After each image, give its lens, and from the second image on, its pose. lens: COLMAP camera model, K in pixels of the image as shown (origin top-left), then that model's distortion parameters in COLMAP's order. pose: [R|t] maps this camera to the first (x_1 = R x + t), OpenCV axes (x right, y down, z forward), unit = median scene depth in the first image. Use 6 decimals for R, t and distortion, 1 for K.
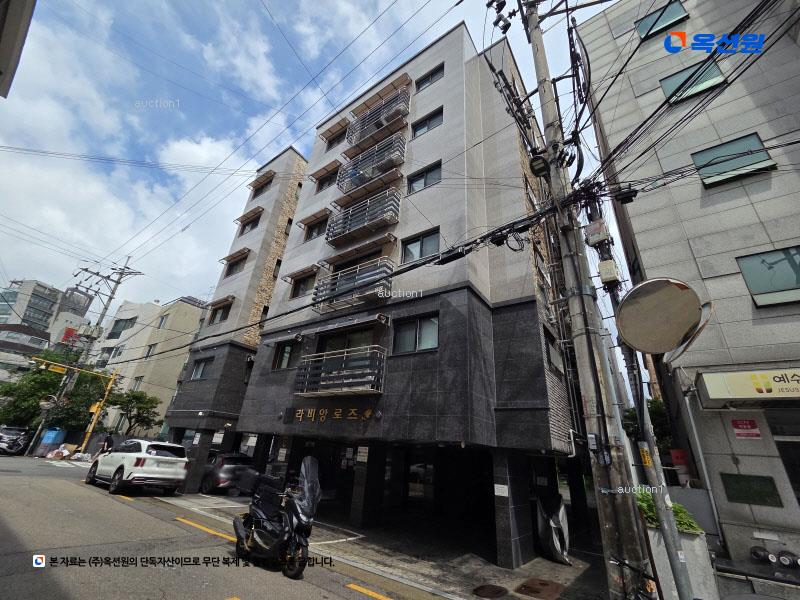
lens RADIAL K [[326.5, 0, 400.3], [0, 326.5, 302.8], [0, 0, 1]] dist [0.004458, 0.000364]
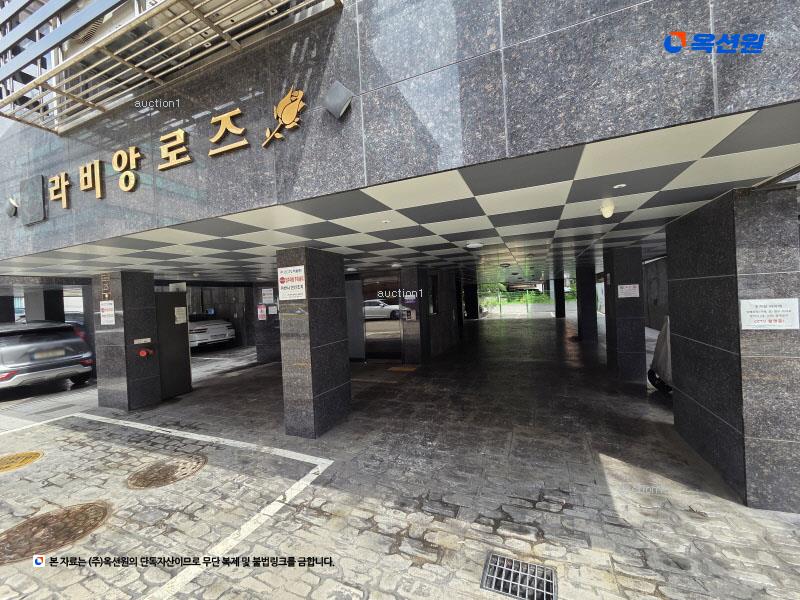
lens RADIAL K [[326.5, 0, 399.9], [0, 326.5, 301.1], [0, 0, 1]] dist [0.004458, 0.000364]
pose [[0.967420, -0.129016, 0.217836, -0.072565], [0.020650, 0.897758, 0.440005, 0.290986], [-0.252332, -0.421171, 0.871174, 0.573947]]
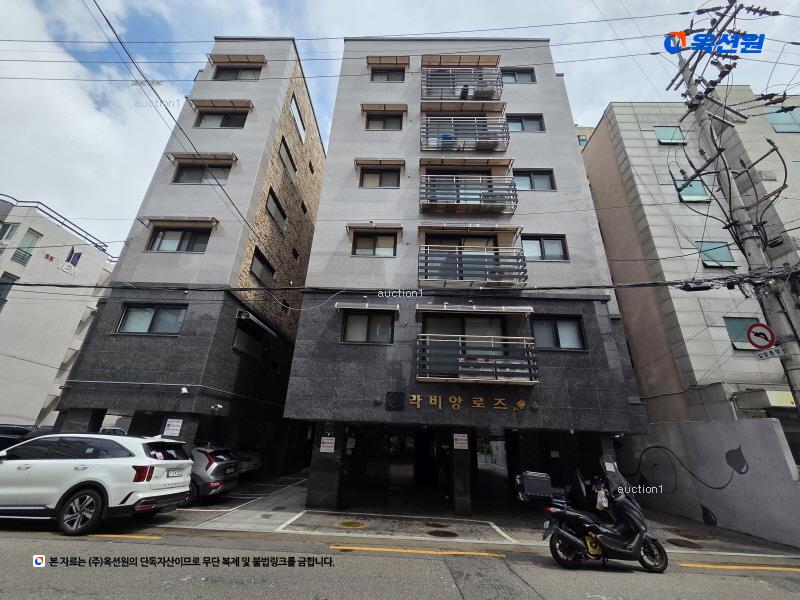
lens RADIAL K [[326.5, 0, 399.3], [0, 326.5, 303.0], [0, 0, 1]] dist [0.004458, 0.000364]
pose [[0.823595, 0.173347, 0.540039, -0.808755], [-0.219165, 0.975459, 0.021128, 0.077226], [-0.523123, -0.135759, 0.841375, 0.316266]]
